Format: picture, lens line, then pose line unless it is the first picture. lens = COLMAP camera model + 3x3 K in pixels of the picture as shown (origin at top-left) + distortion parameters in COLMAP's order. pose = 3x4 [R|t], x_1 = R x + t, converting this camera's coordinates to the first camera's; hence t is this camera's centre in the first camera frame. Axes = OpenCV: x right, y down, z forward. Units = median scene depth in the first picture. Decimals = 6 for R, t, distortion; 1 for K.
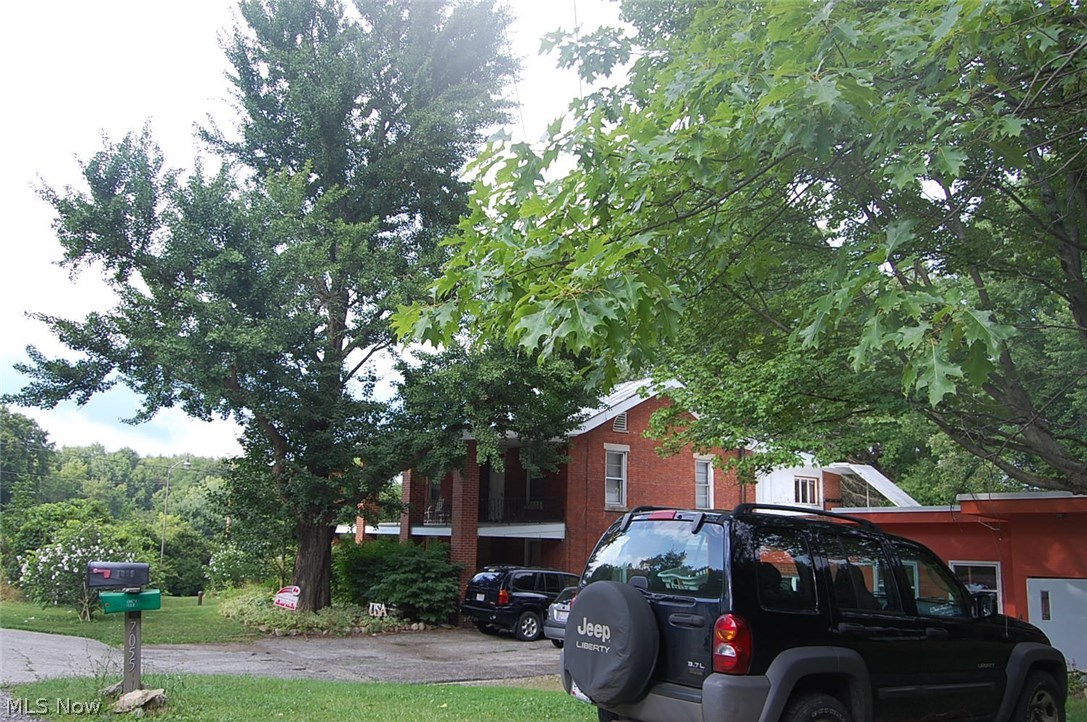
lens RADIAL K [[861.0, 0, 543.5], [0, 861.0, 361.0], [0, 0, 1]] dist [-0.094653, 0.042952]
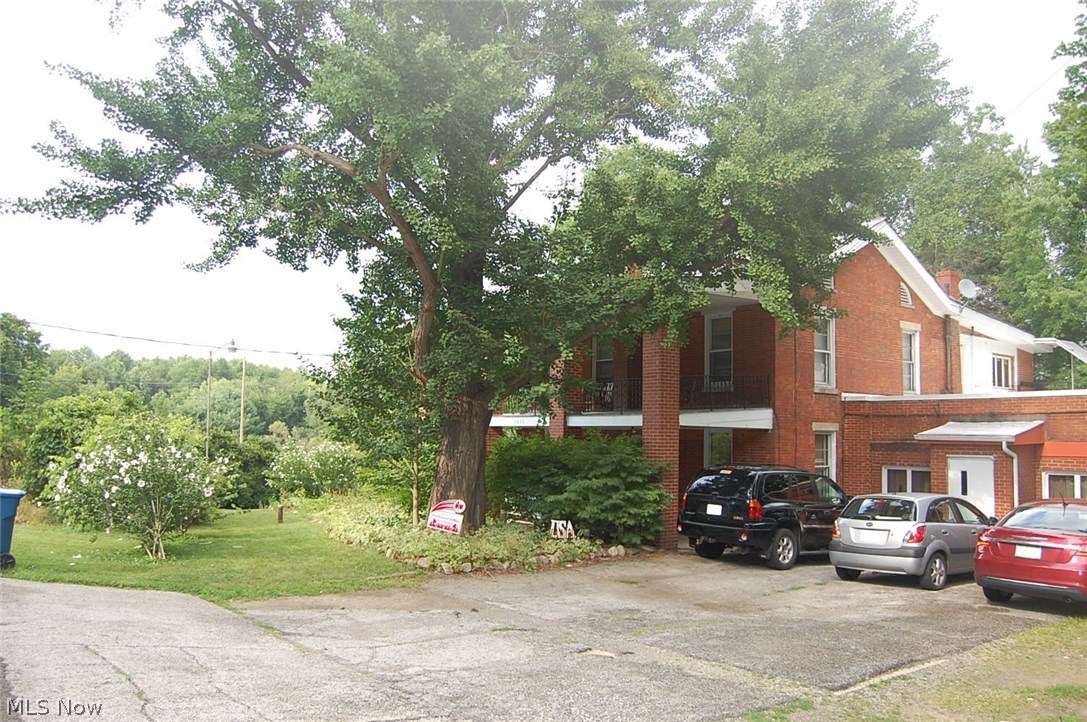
lens RADIAL K [[861.0, 0, 543.5], [0, 861.0, 361.0], [0, 0, 1]] dist [-0.094653, 0.042952]
pose [[0.999903, -0.007388, 0.011810, -0.215609], [0.005984, 0.993372, 0.114786, 0.069281], [-0.012580, -0.114704, 0.993320, 0.301041]]
